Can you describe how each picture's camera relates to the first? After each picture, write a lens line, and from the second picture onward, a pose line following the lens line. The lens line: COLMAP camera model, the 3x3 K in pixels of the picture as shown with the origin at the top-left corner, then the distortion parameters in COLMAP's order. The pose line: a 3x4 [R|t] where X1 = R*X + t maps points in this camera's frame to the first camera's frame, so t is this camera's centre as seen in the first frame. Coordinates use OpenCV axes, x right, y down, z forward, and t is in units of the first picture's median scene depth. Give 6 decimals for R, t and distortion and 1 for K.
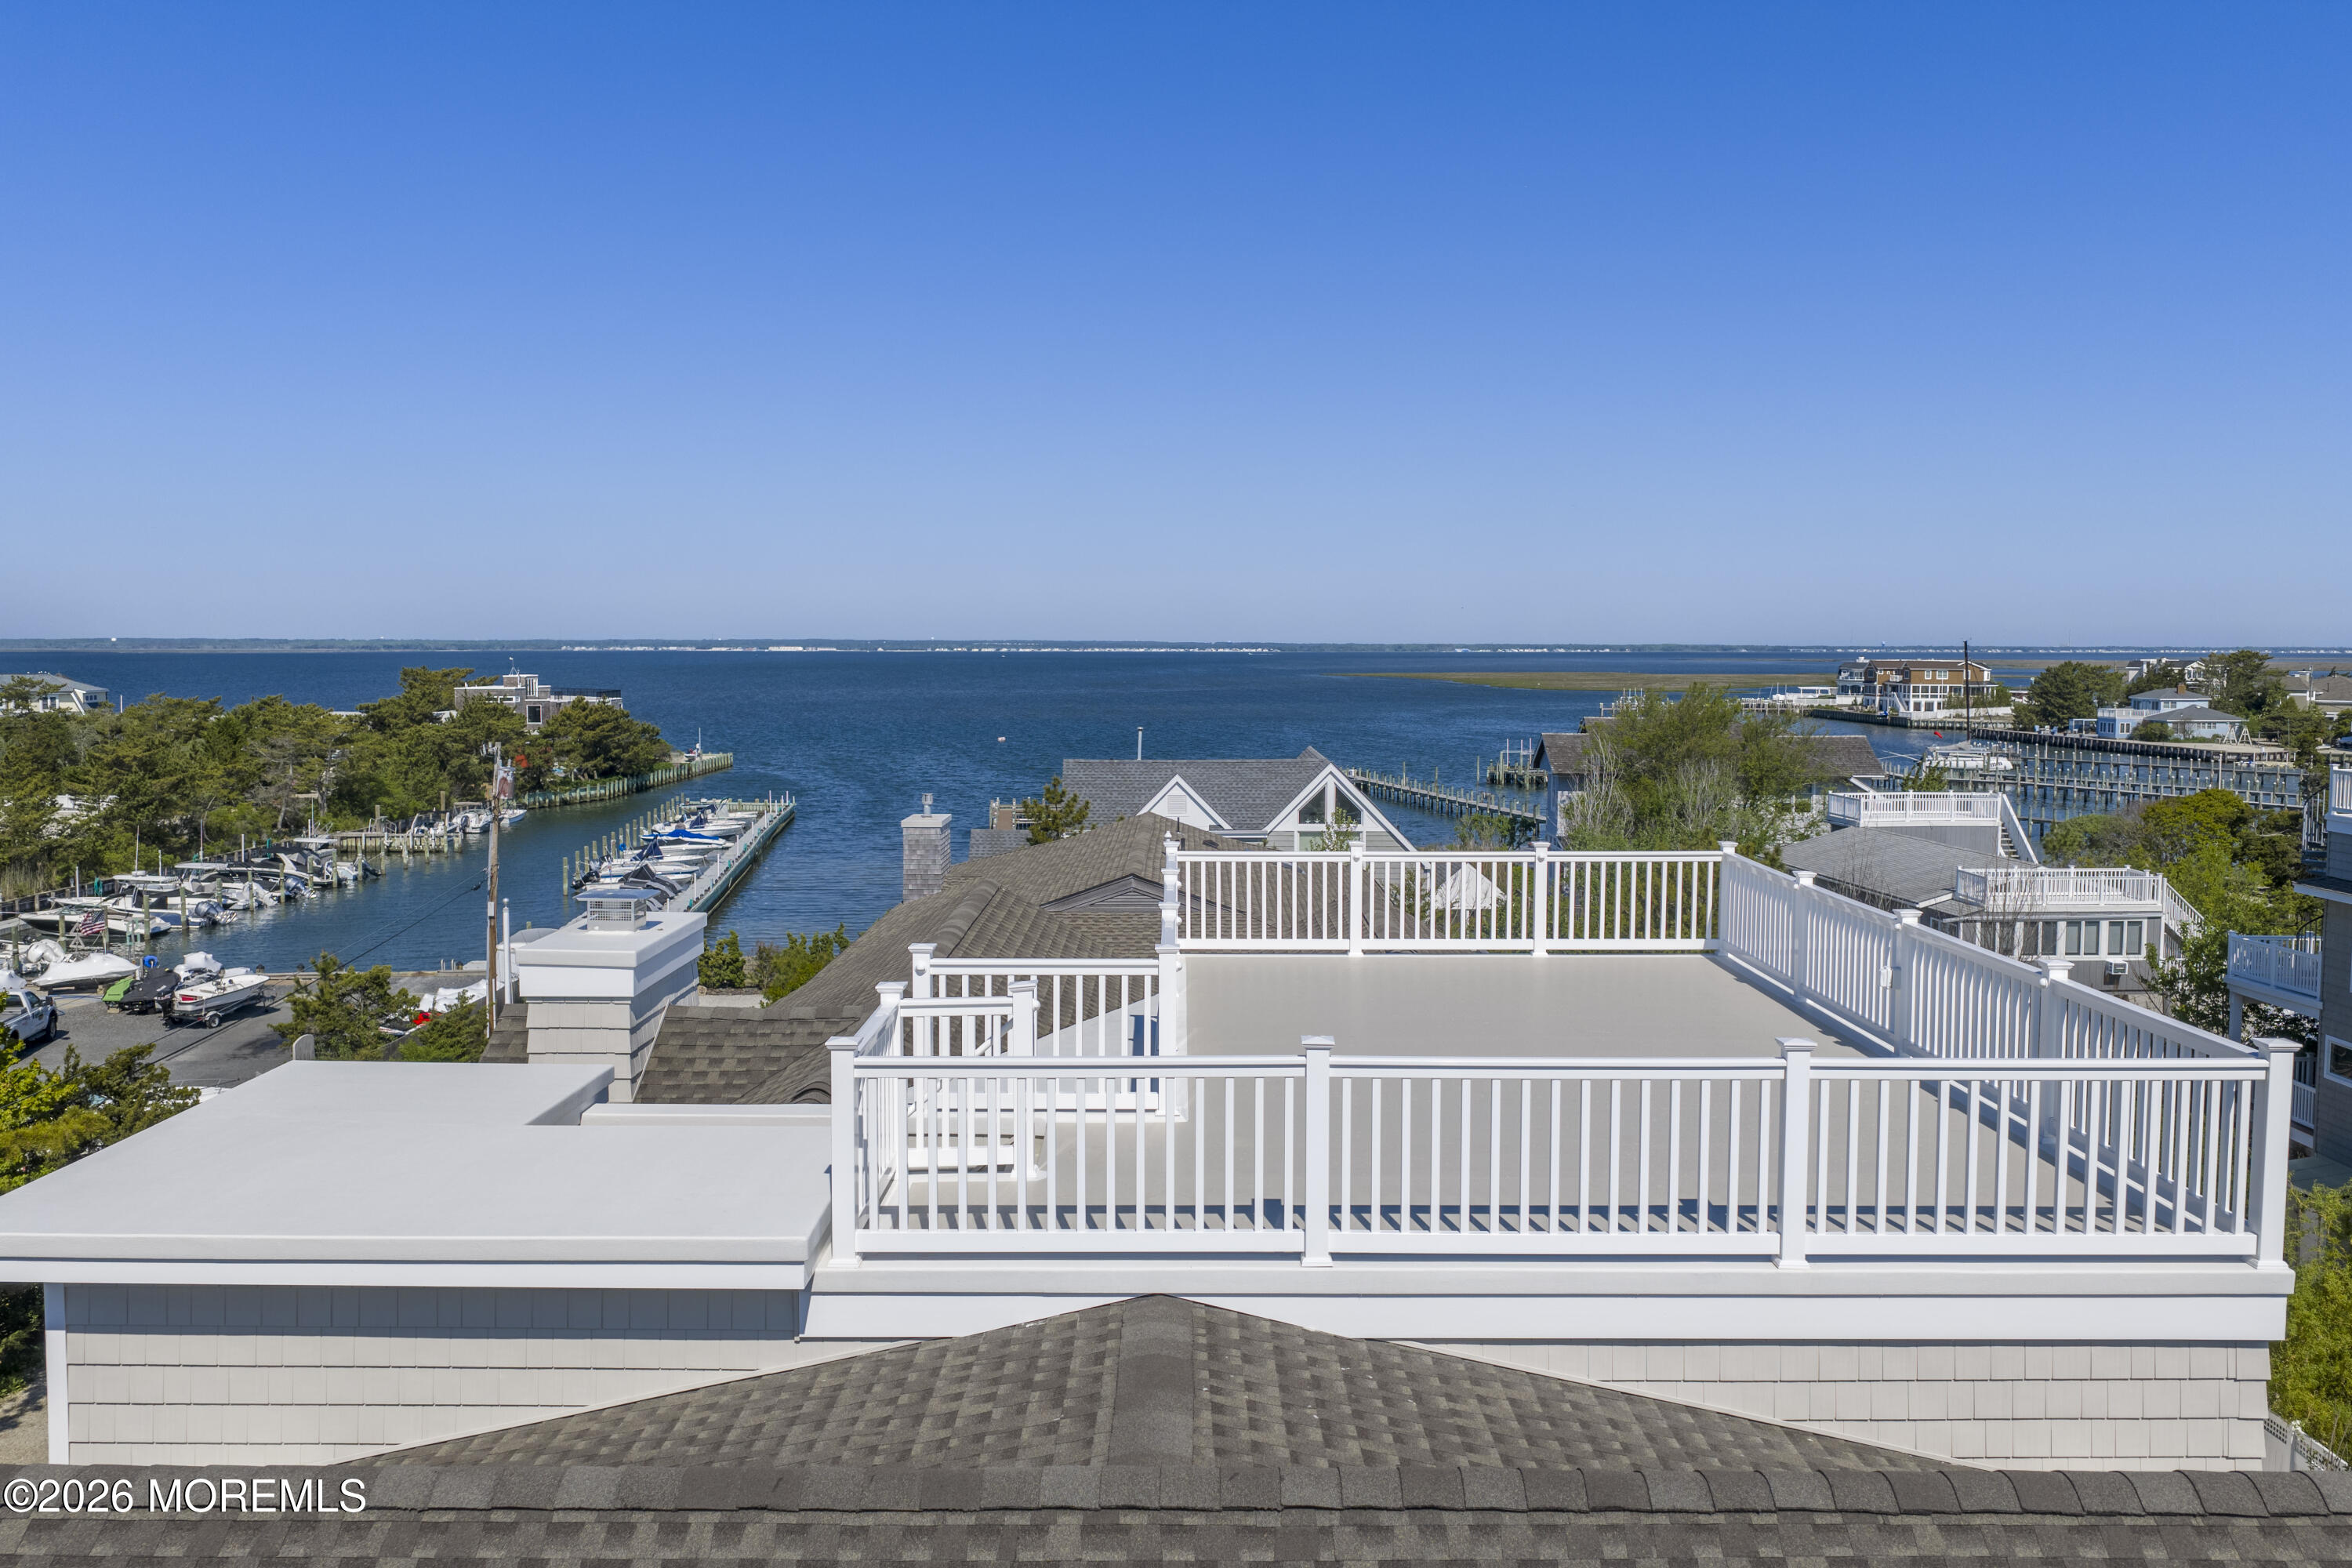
lens RADIAL K [[1955.7, 0, 1181.1], [0, 1955.7, 788.7], [0, 0, 1]] dist [0.005587, -0.004948]
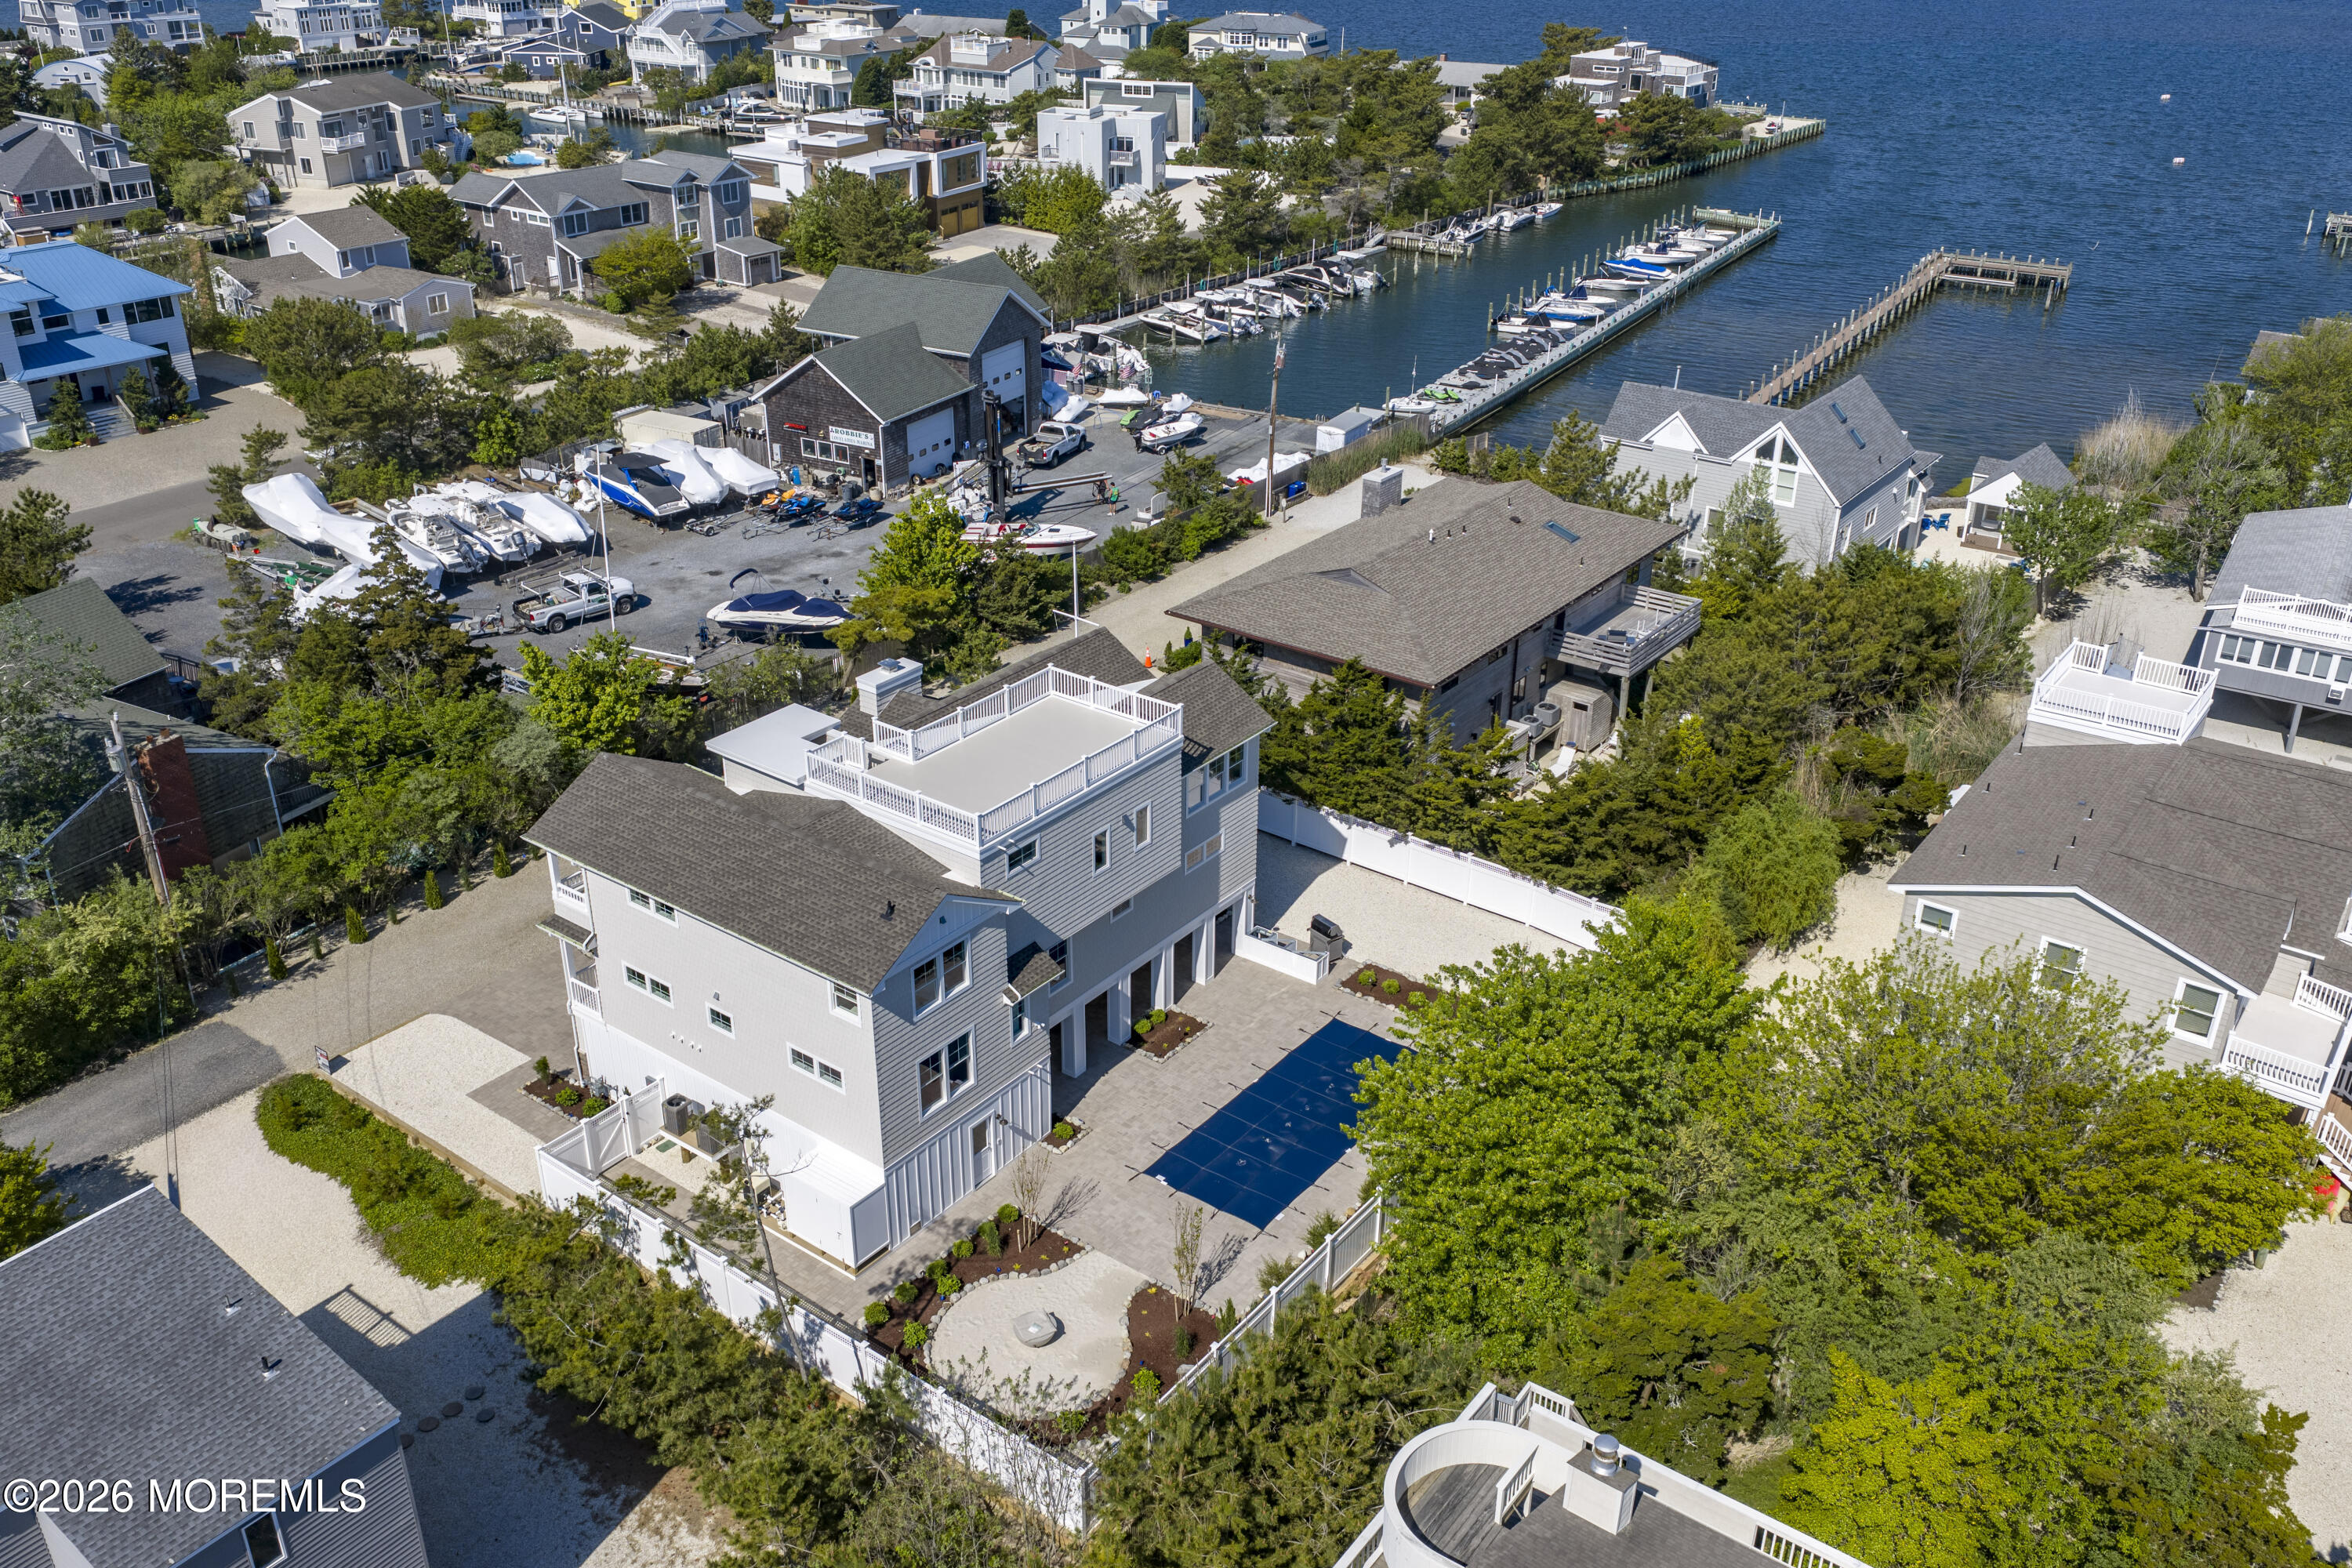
lens RADIAL K [[1939.6, 0, 1173.7], [0, 1939.6, 790.0], [0, 0, 1]] dist [0.013035, -0.020178]
pose [[0.800234, 0.271678, -0.534619, 0.223638], [-0.048526, 0.917907, 0.393818, -0.122367], [0.597722, -0.289203, 0.747723, -0.161343]]
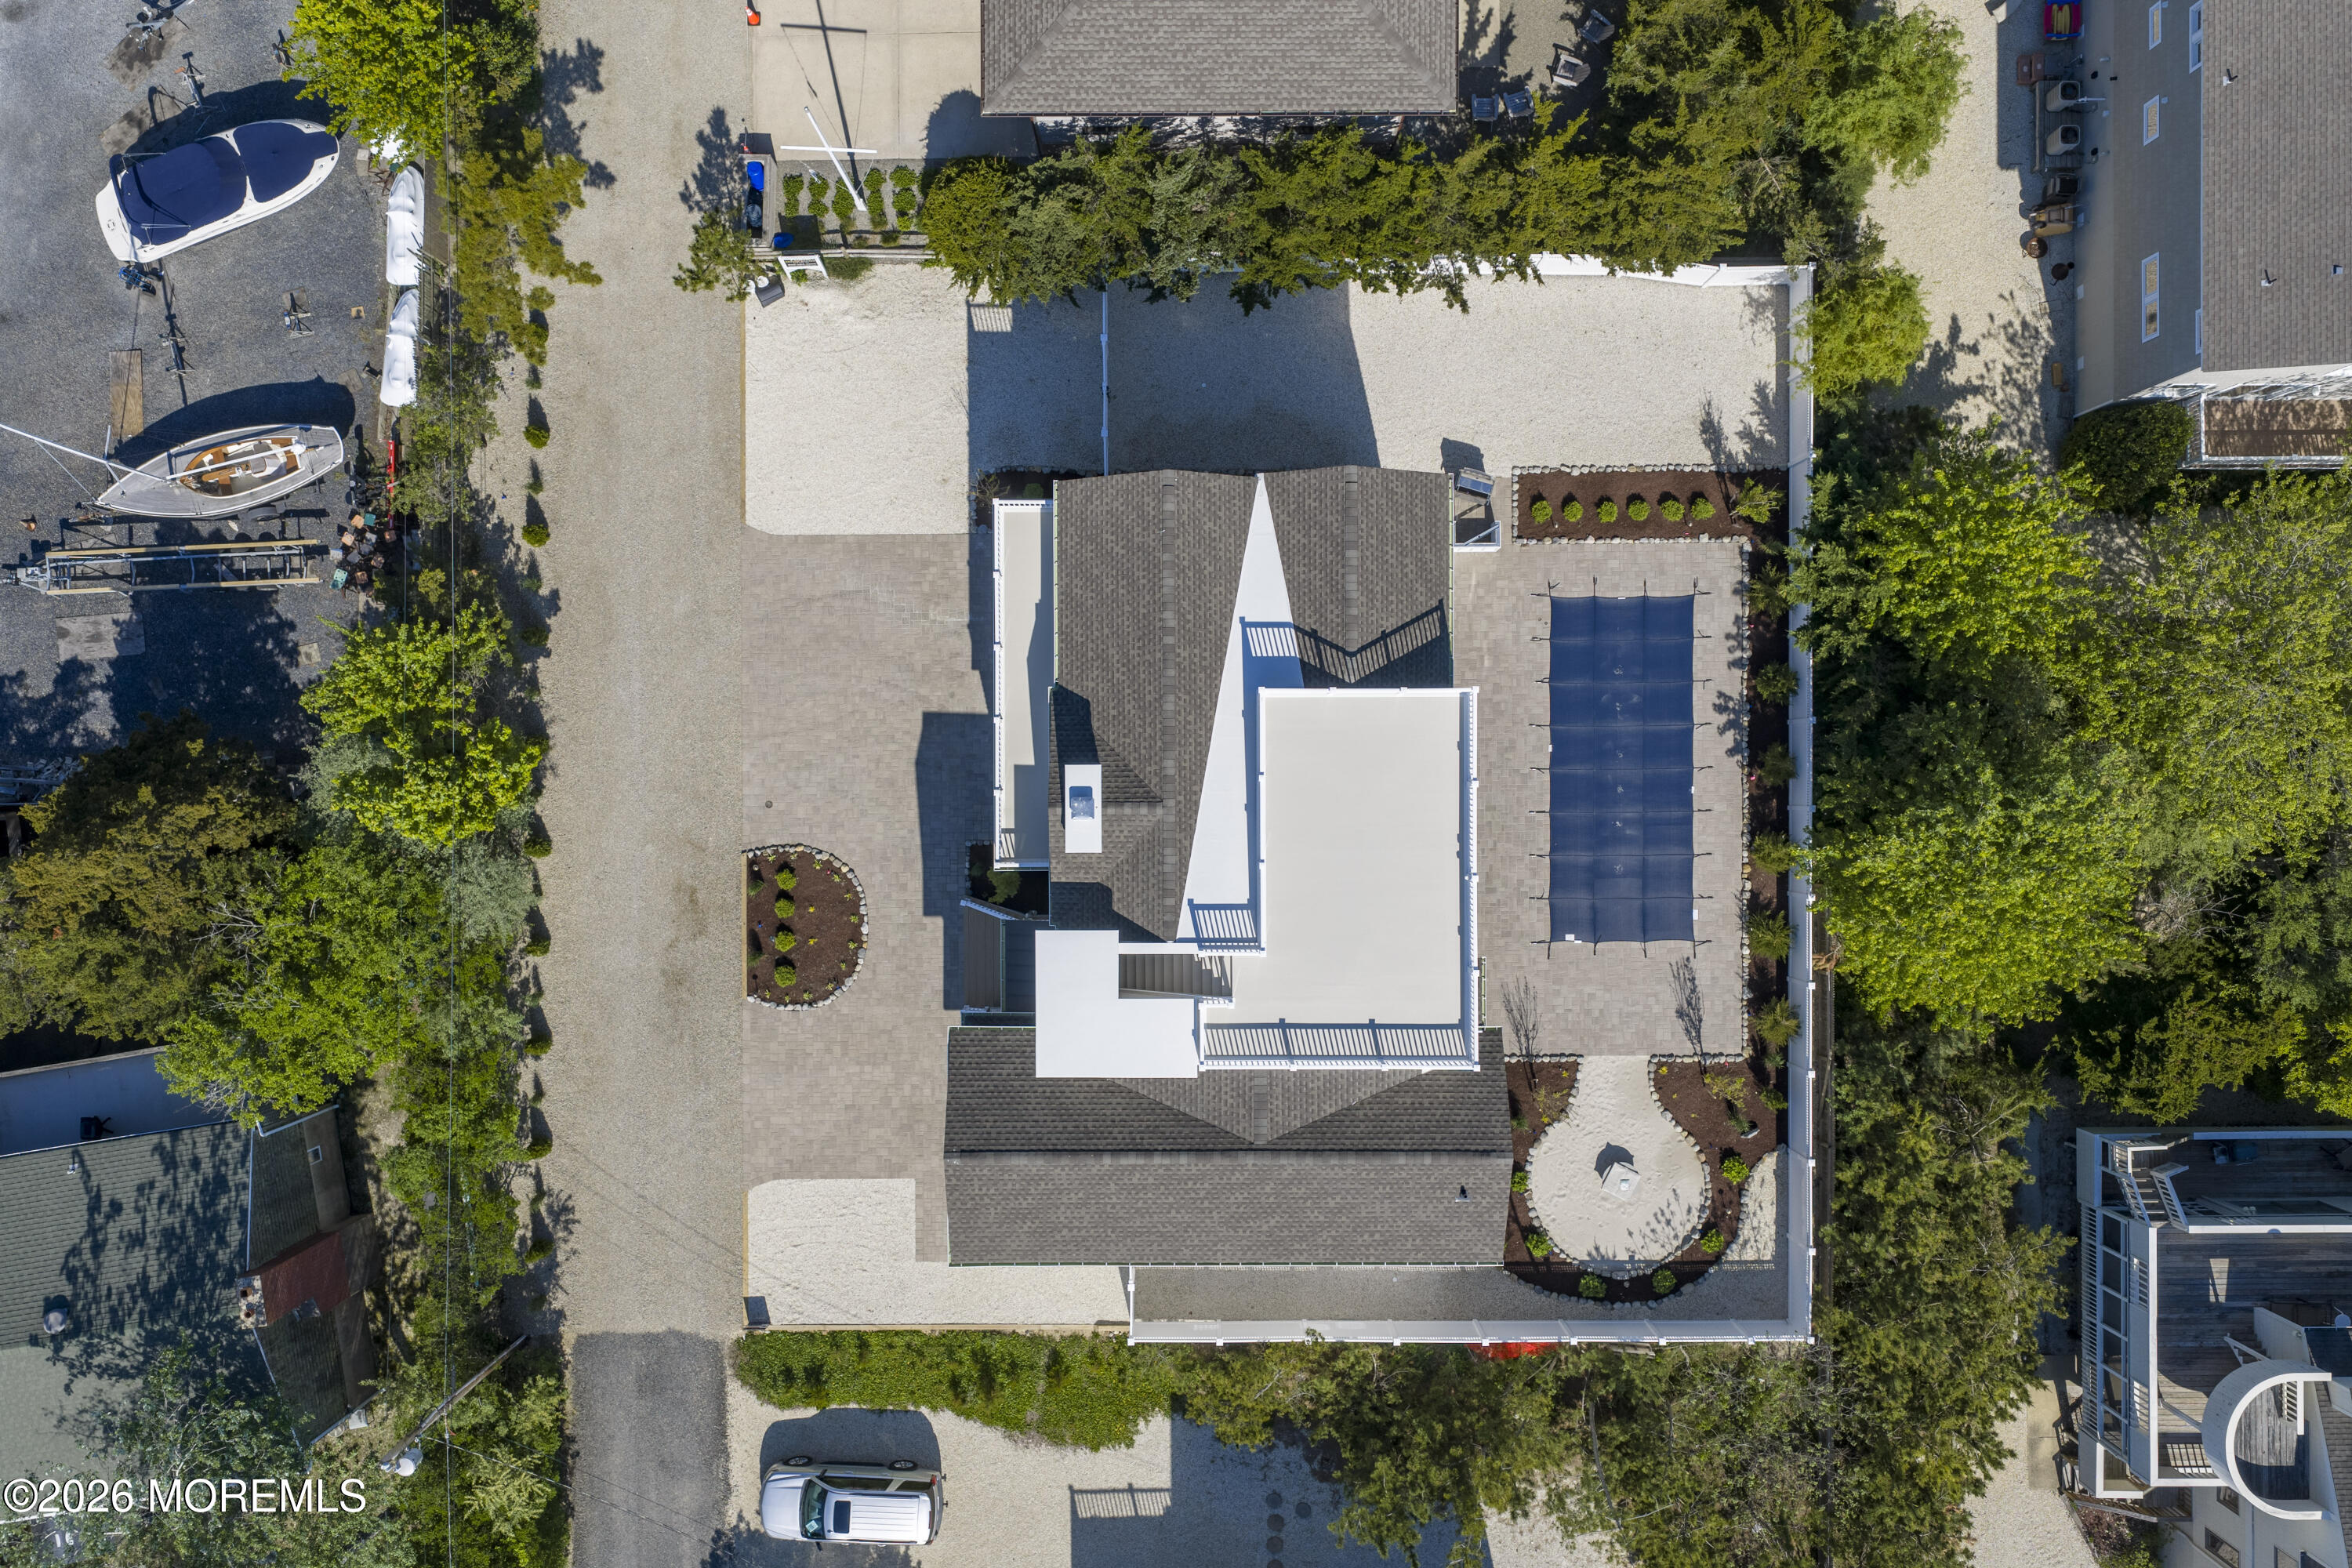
lens RADIAL K [[1939.6, 0, 1173.7], [0, 1939.6, 790.0], [0, 0, 1]] dist [0.013035, -0.020178]
pose [[0.999975, -0.004235, -0.005588, -0.011690], [0.005864, 0.068347, 0.997644, -0.277945], [-0.003843, -0.997653, 0.068370, 0.075453]]
